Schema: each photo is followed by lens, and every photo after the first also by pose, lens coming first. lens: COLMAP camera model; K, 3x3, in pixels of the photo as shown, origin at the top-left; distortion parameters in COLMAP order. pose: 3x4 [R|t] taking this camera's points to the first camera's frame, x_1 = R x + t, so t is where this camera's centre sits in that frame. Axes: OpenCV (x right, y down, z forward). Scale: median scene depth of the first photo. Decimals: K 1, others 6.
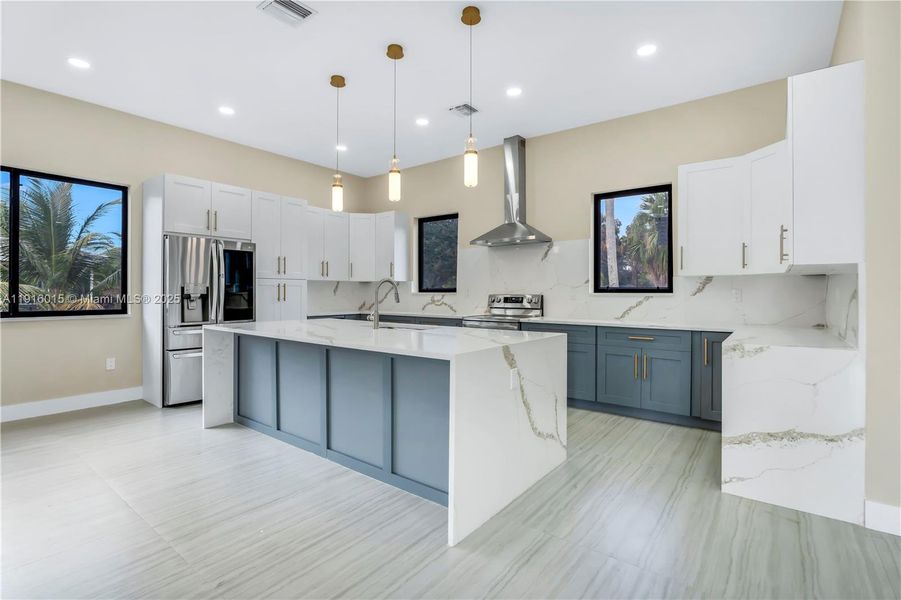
lens RADIAL K [[423.4, 0, 455.3], [0, 423.4, 290.1], [0, 0, 1]] dist [-0.017919, 0.000185]
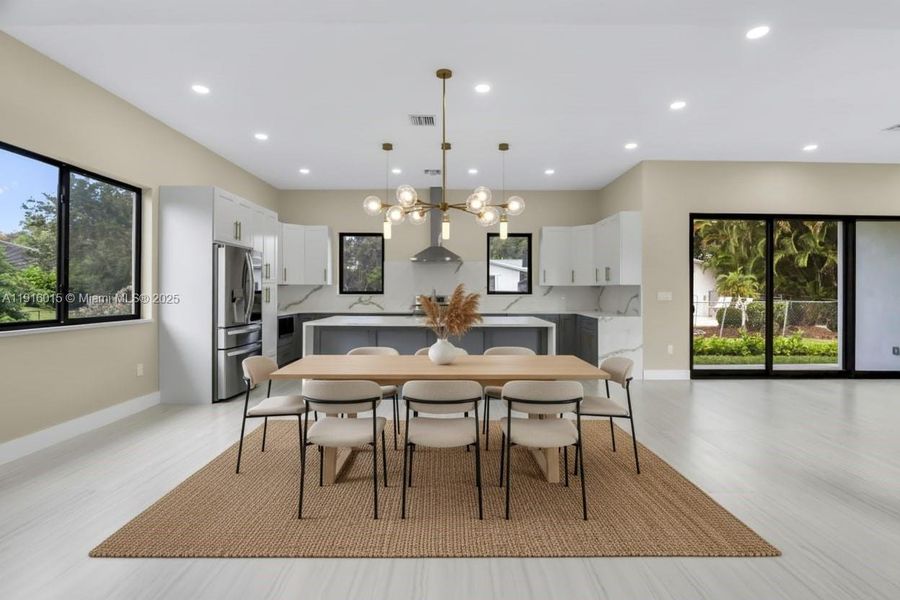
lens RADIAL K [[422.9, 0, 454.7], [0, 422.9, 290.1], [0, 0, 1]] dist [-0.017919, 0.000185]
pose [[0.795212, 0.000401, 0.606331, -0.813130], [-0.002409, 0.999994, 0.002498, -0.014534], [-0.606326, -0.003447, 0.795209, -0.227967]]
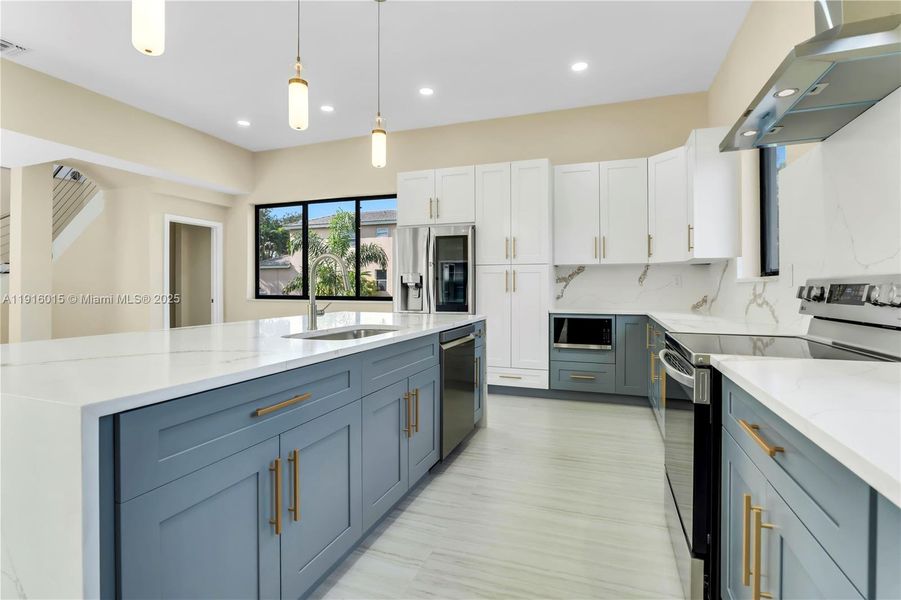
lens RADIAL K [[423.4, 0, 455.3], [0, 423.4, 290.1], [0, 0, 1]] dist [-0.017919, 0.000185]
pose [[0.303842, 0.003733, -0.952715, 0.386561], [0.006854, 0.999958, 0.006104, 0.019383], [0.952698, -0.008384, 0.303804, 0.763194]]
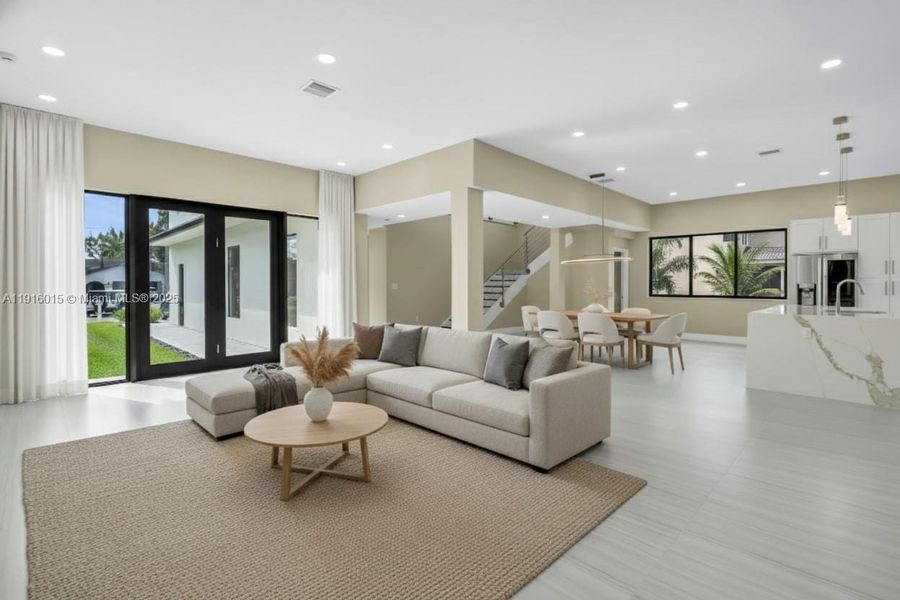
lens RADIAL K [[422.9, 0, 454.7], [0, 422.9, 290.1], [0, 0, 1]] dist [-0.017919, 0.000185]
pose [[-0.124967, 0.007625, -0.992132, 1.186656], [0.005182, 0.999962, 0.007033, -0.003799], [0.992147, -0.004262, -0.125002, -0.187533]]
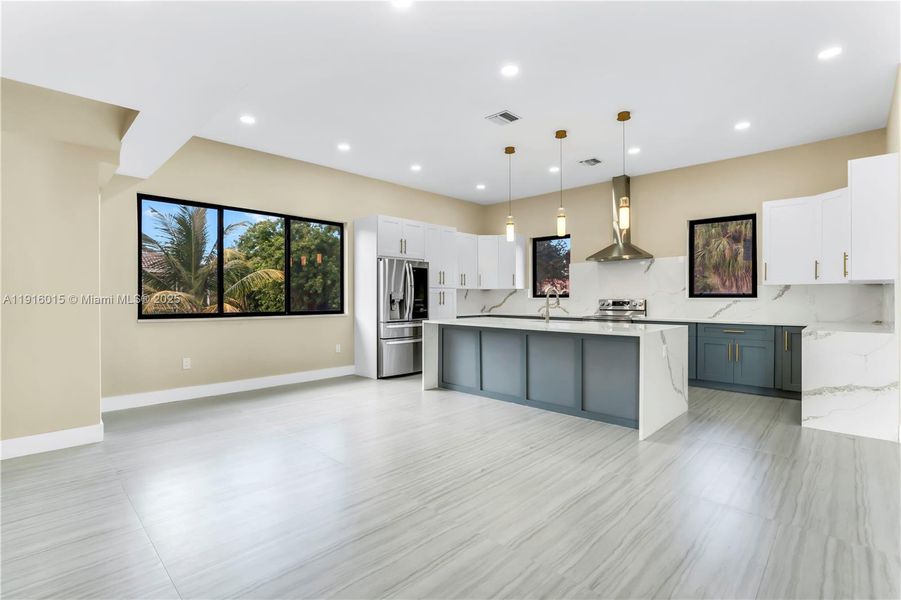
lens RADIAL K [[417.8, 0, 453.1], [0, 417.8, 298.1], [0, 0, 1]] dist [-0.021321, 0.000519]
pose [[0.993361, -0.002958, -0.115004, -0.261465], [0.003714, 0.999973, 0.006357, -0.003483], [0.114982, -0.006742, 0.993345, -0.364867]]
